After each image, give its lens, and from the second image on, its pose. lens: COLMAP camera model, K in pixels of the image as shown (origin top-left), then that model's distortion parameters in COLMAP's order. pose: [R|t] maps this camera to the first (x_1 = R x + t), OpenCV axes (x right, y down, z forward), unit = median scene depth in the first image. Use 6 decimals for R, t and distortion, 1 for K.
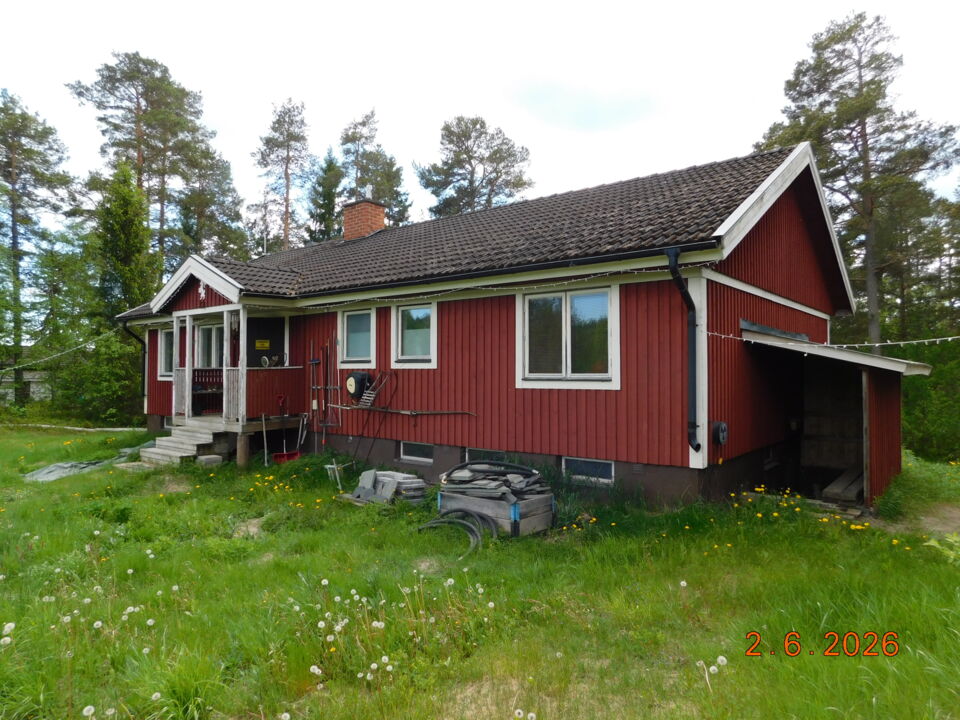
lens RADIAL K [[635.8, 0, 479.3], [0, 635.8, 362.2], [0, 0, 1]] dist [0.000845, 0.001610]
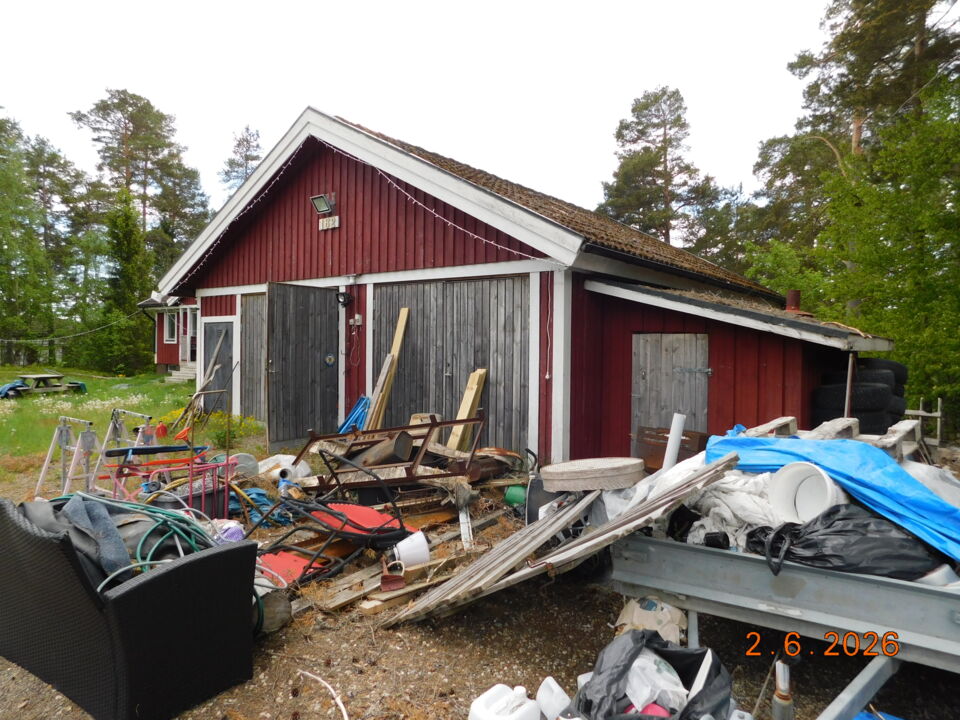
lens RADIAL K [[635.8, 0, 480.8], [0, 635.8, 355.8], [0, 0, 1]] dist [0.000845, 0.001610]
pose [[0.998451, 0.008232, 0.055027, 0.107370], [-0.009969, 0.999458, 0.031360, 0.000481], [-0.054739, -0.031860, 0.997992, -0.327592]]
